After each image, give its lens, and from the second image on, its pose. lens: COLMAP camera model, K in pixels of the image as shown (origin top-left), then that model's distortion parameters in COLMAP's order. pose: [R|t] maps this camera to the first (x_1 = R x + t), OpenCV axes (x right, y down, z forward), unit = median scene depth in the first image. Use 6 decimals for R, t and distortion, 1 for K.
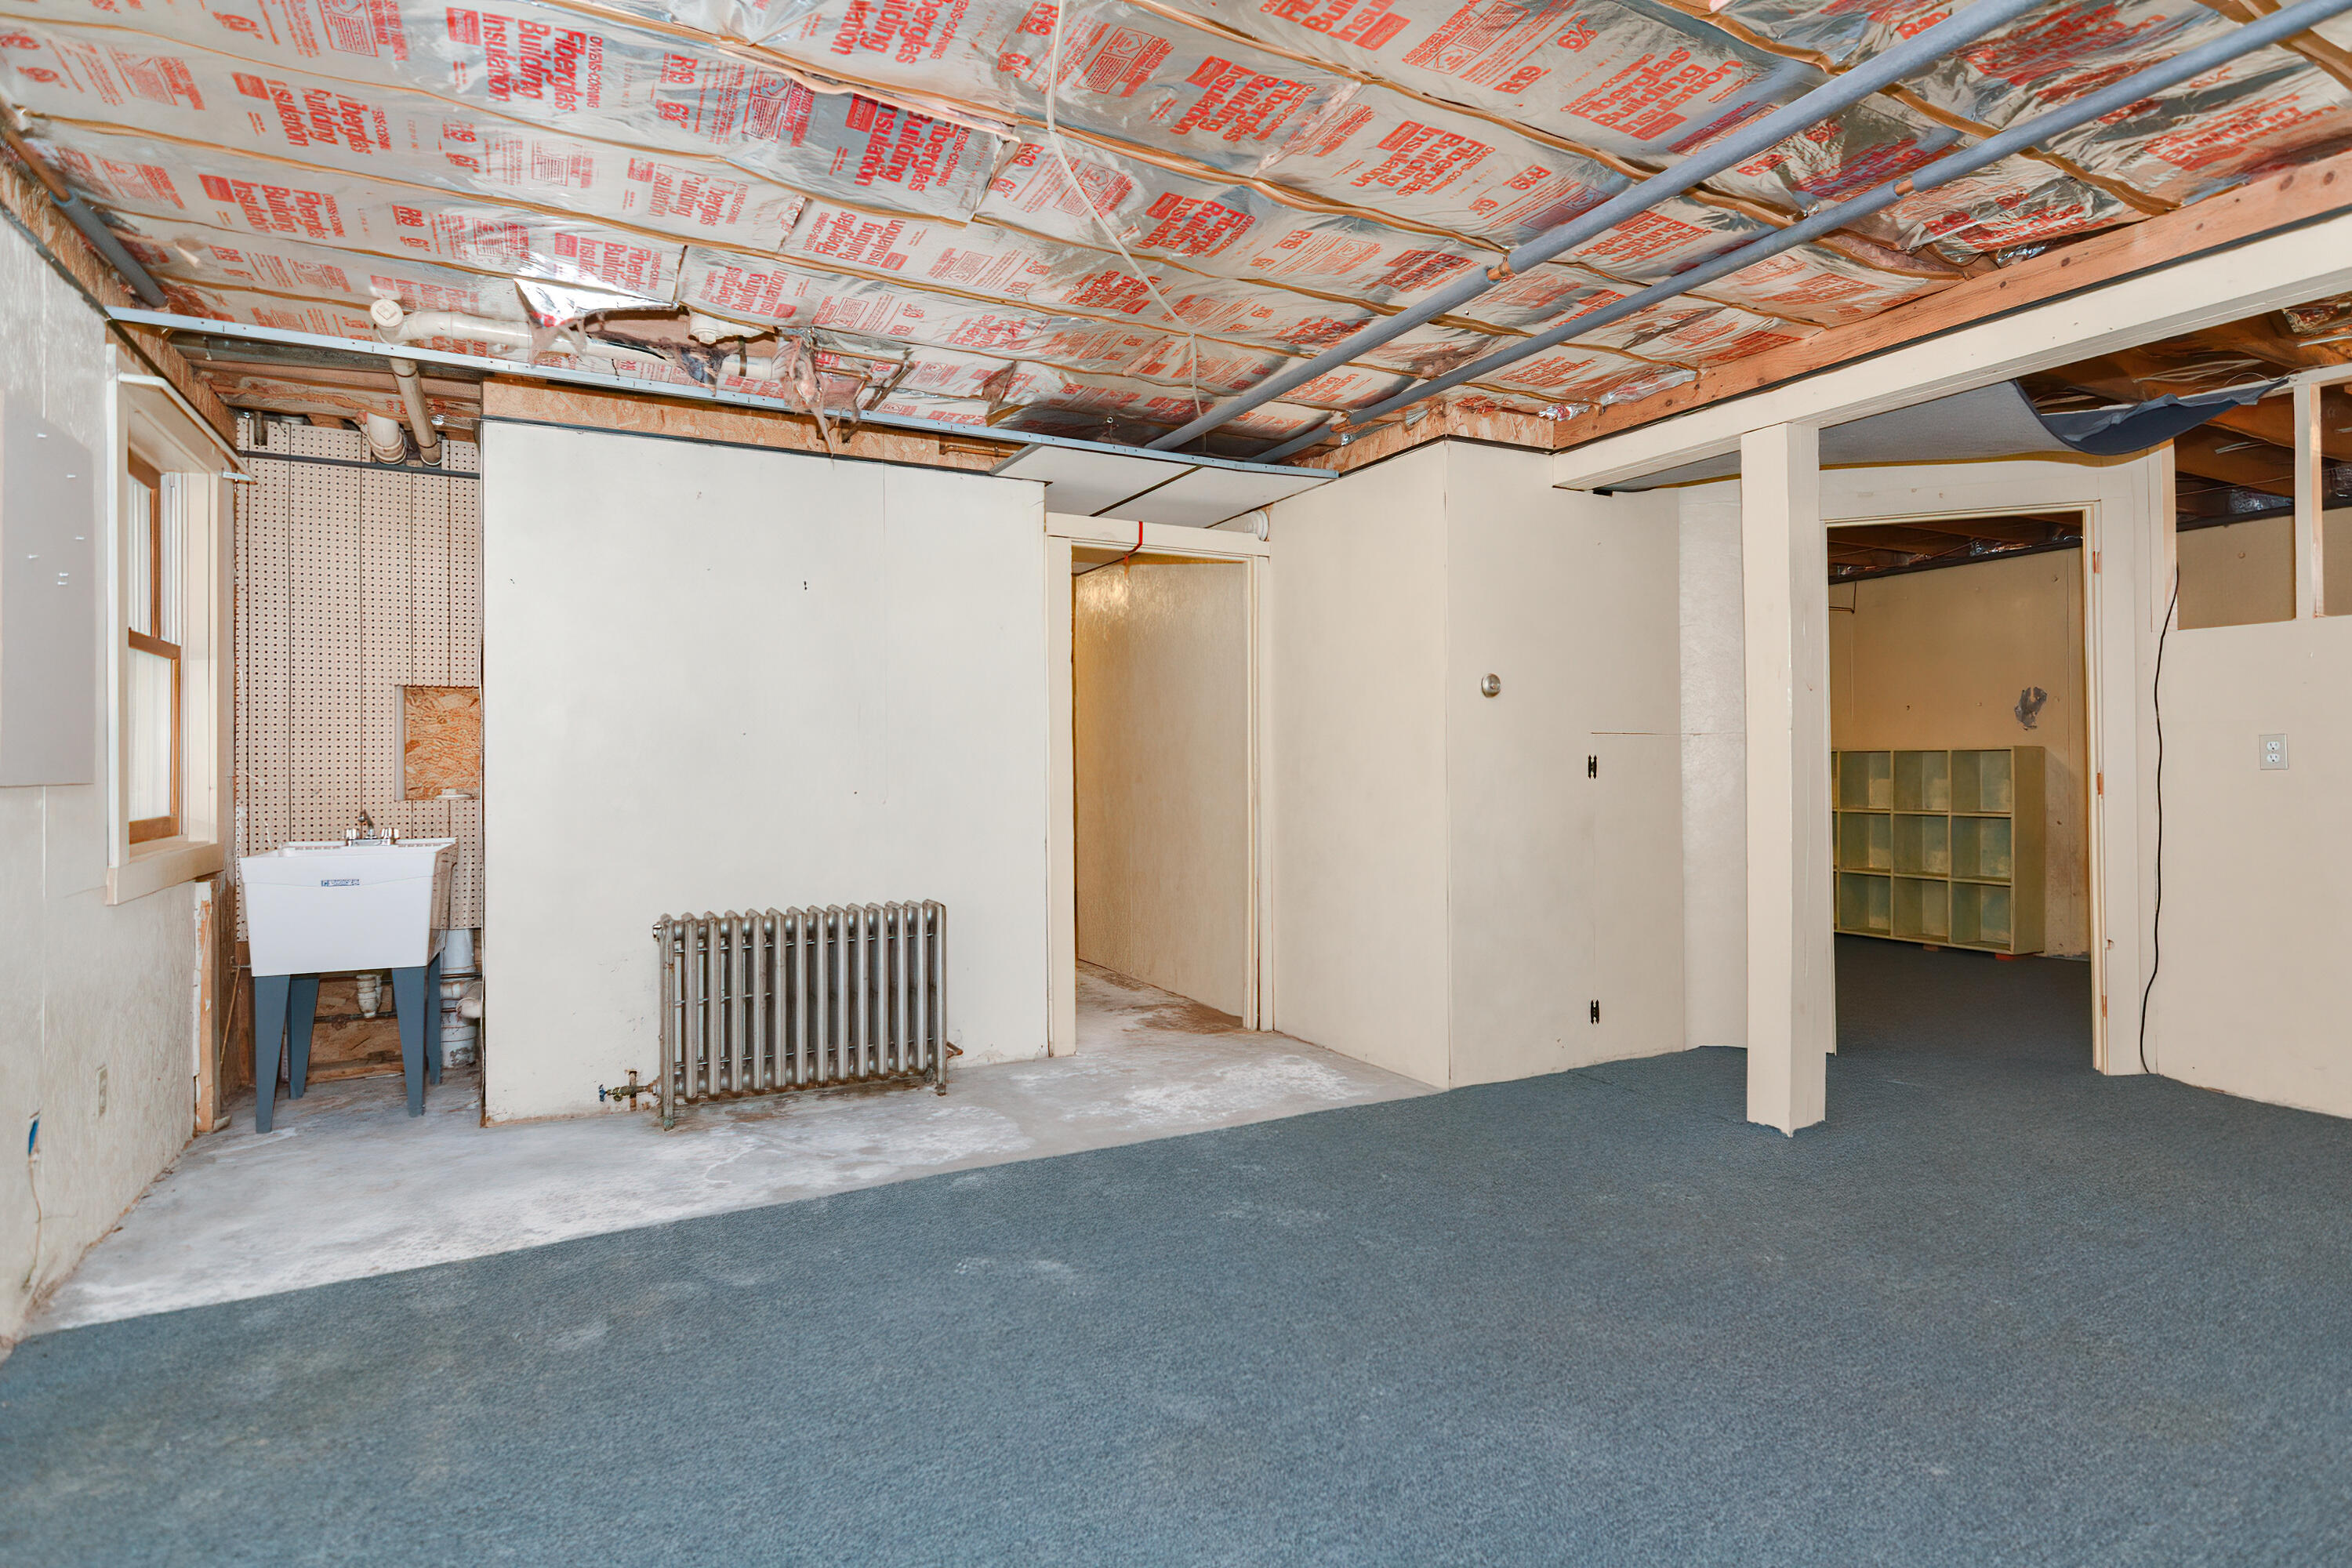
lens RADIAL K [[1183.0, 0, 1203.3], [0, 1183.0, 758.5], [0, 0, 1]] dist [0.015609, -0.016579]
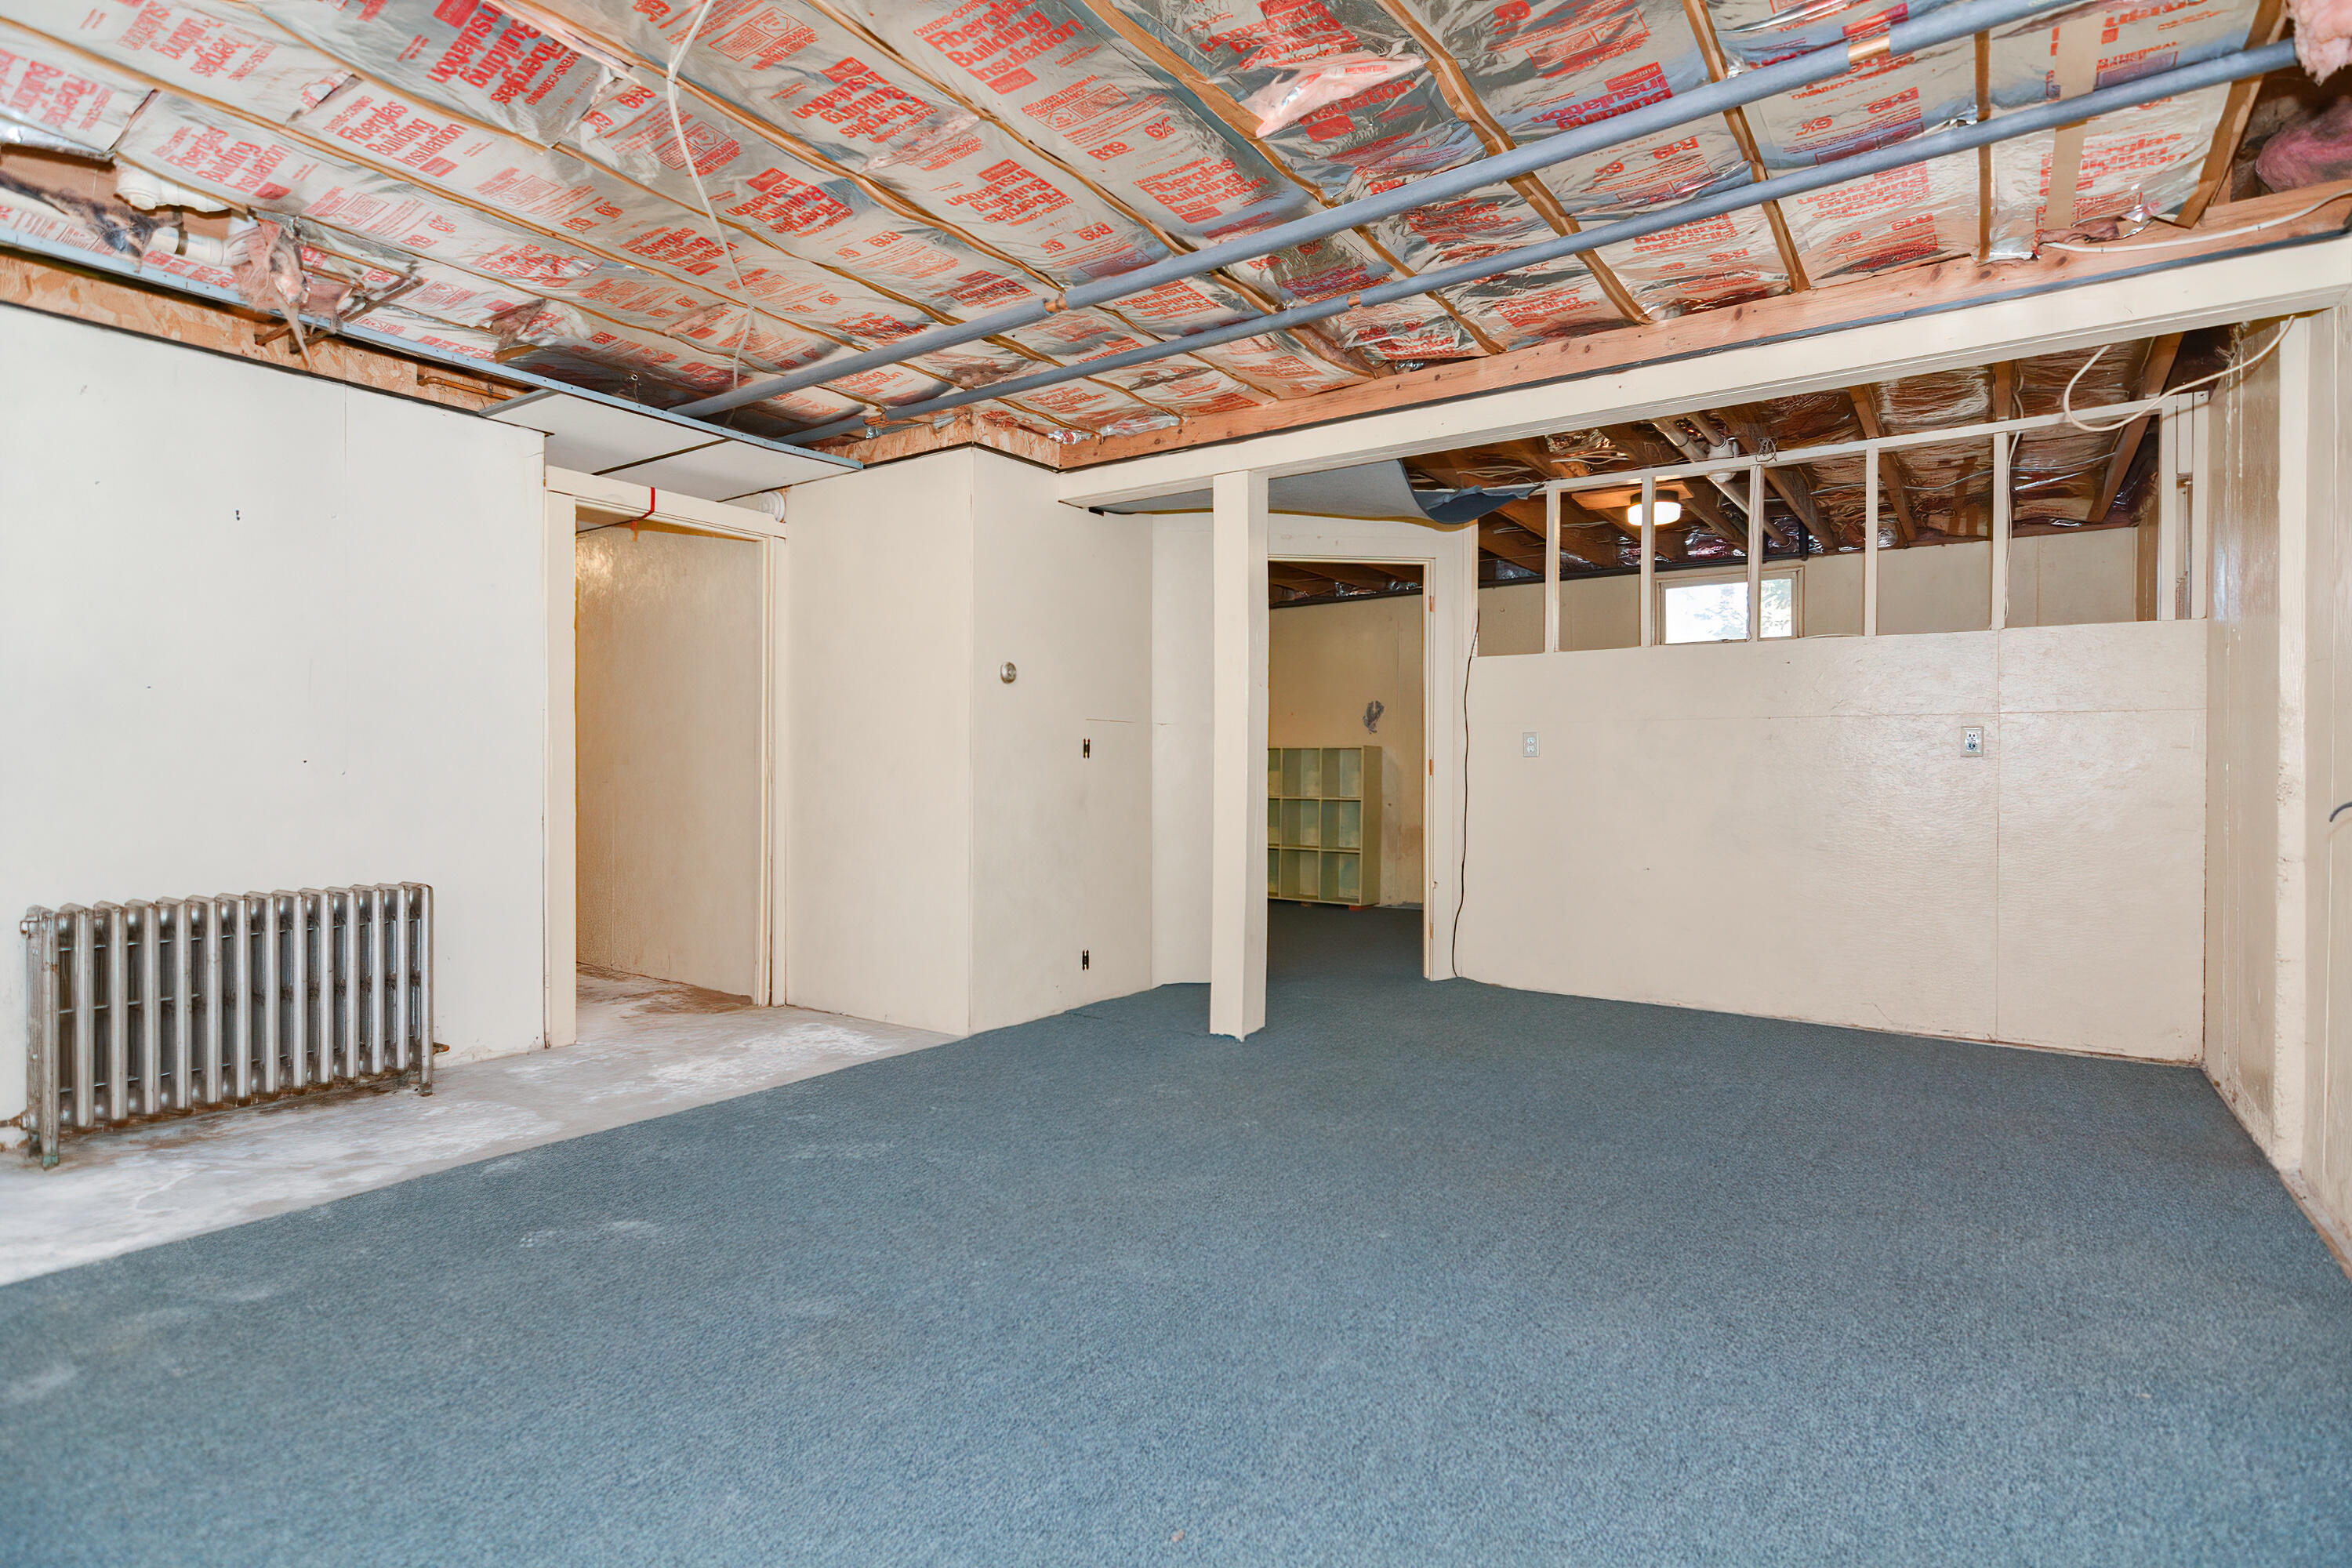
lens RADIAL K [[1156.6, 0, 1179.5], [0, 1156.6, 788.2], [0, 0, 1]] dist [0.012828, -0.015080]
pose [[0.887920, 0.001784, 0.459994, -0.128107], [-0.008598, 0.999882, 0.012718, 0.035655], [-0.459917, -0.015247, 0.887831, -0.052190]]
